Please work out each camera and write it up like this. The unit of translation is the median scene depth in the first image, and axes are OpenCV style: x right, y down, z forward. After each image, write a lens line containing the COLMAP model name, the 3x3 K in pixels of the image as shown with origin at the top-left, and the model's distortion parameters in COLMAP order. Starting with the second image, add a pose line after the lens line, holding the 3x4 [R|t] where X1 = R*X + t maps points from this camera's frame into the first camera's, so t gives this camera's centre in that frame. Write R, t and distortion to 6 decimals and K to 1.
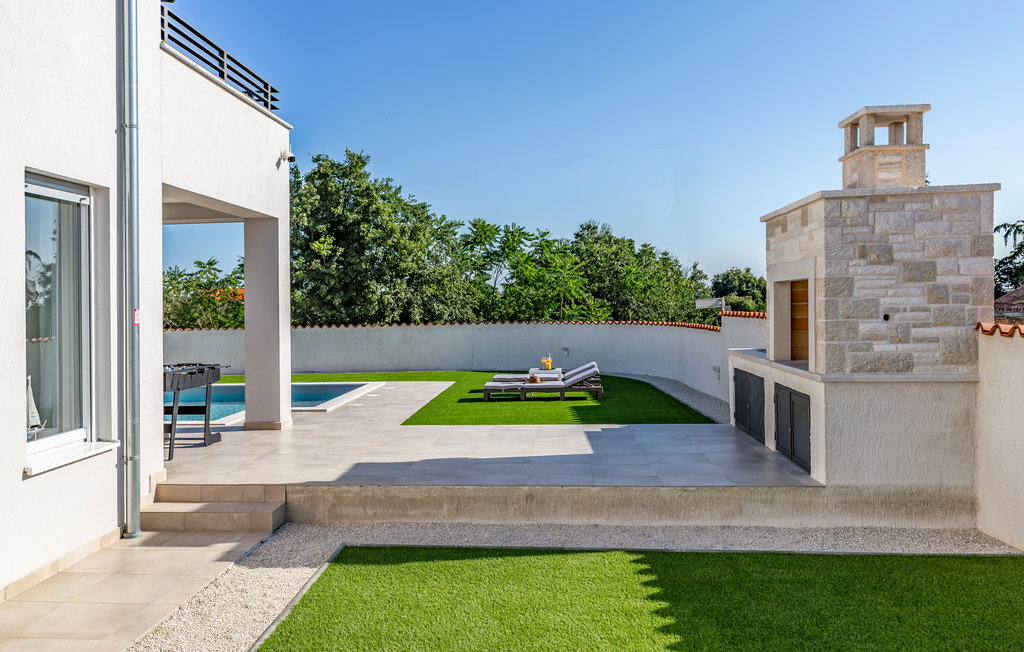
lens RADIAL K [[855.4, 0, 511.7], [0, 855.4, 323.5], [0, 0, 1]] dist [-0.013995, -0.003273]
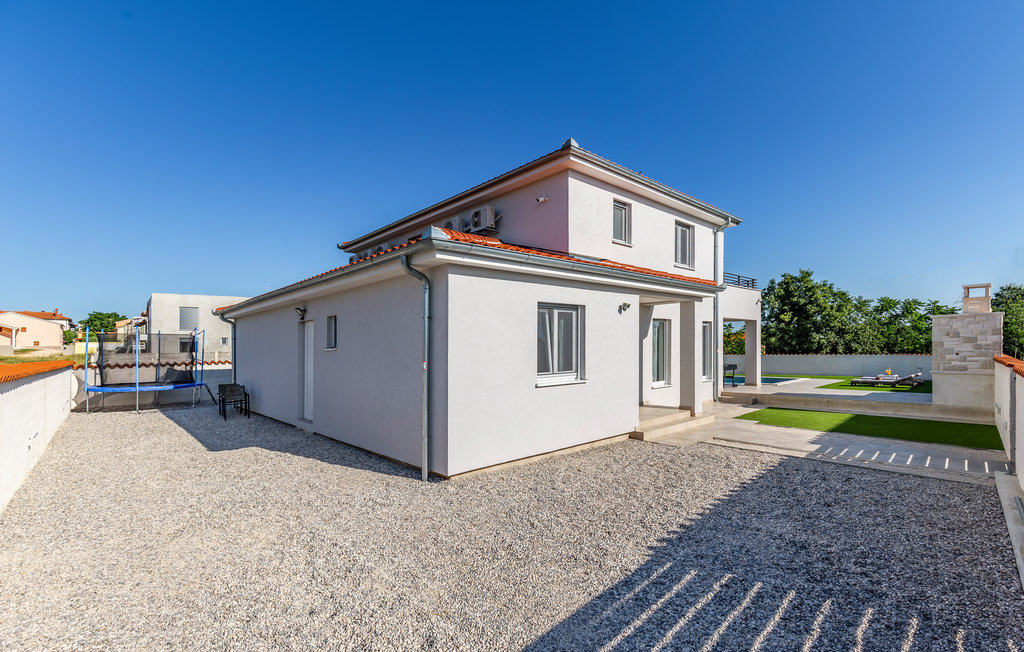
lens RADIAL K [[469.3, 0, 504.5], [0, 469.3, 350.8], [0, 0, 1]] dist [0.005556, -0.000023]
pose [[0.711832, 0.009841, -0.702280, 0.099428], [-0.011499, 0.999931, 0.002356, -0.000758], [0.702255, 0.006398, 0.711897, -0.313332]]
